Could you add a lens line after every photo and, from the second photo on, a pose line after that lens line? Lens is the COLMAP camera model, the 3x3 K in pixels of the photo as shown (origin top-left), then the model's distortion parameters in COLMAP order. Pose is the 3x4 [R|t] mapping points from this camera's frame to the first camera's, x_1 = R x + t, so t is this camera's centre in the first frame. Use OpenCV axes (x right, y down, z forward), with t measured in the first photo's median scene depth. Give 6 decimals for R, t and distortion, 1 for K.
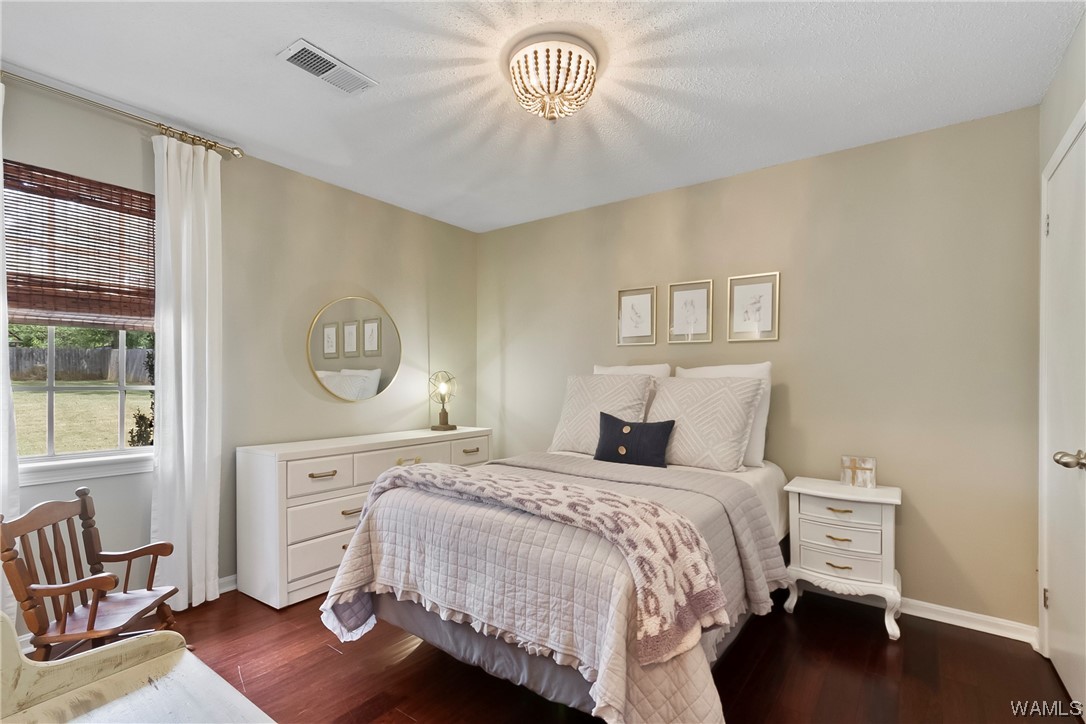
lens RADIAL K [[502.9, 0, 549.0], [0, 502.9, 380.7], [0, 0, 1]] dist [-0.000356, 0.005479]
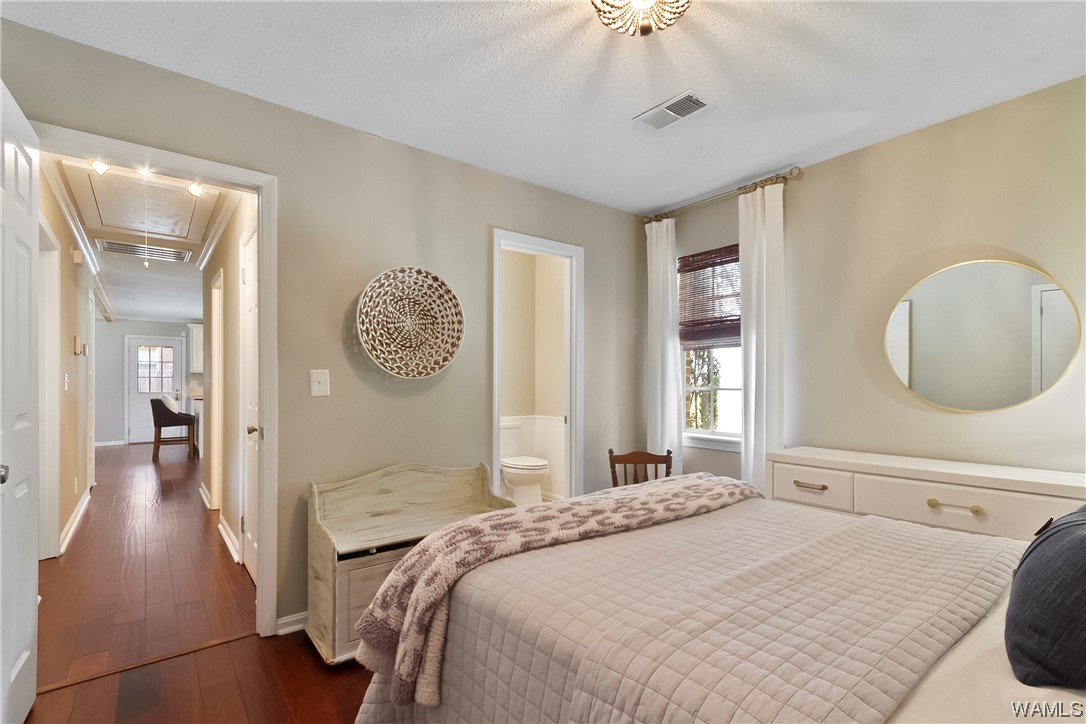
lens RADIAL K [[502.9, 0, 549.0], [0, 502.9, 380.7], [0, 0, 1]] dist [-0.000356, 0.005479]
pose [[-0.254676, -0.005754, -0.967009, 0.614917], [0.007193, 0.999943, -0.007845, -0.001430], [0.967000, -0.008954, -0.254620, 0.847852]]
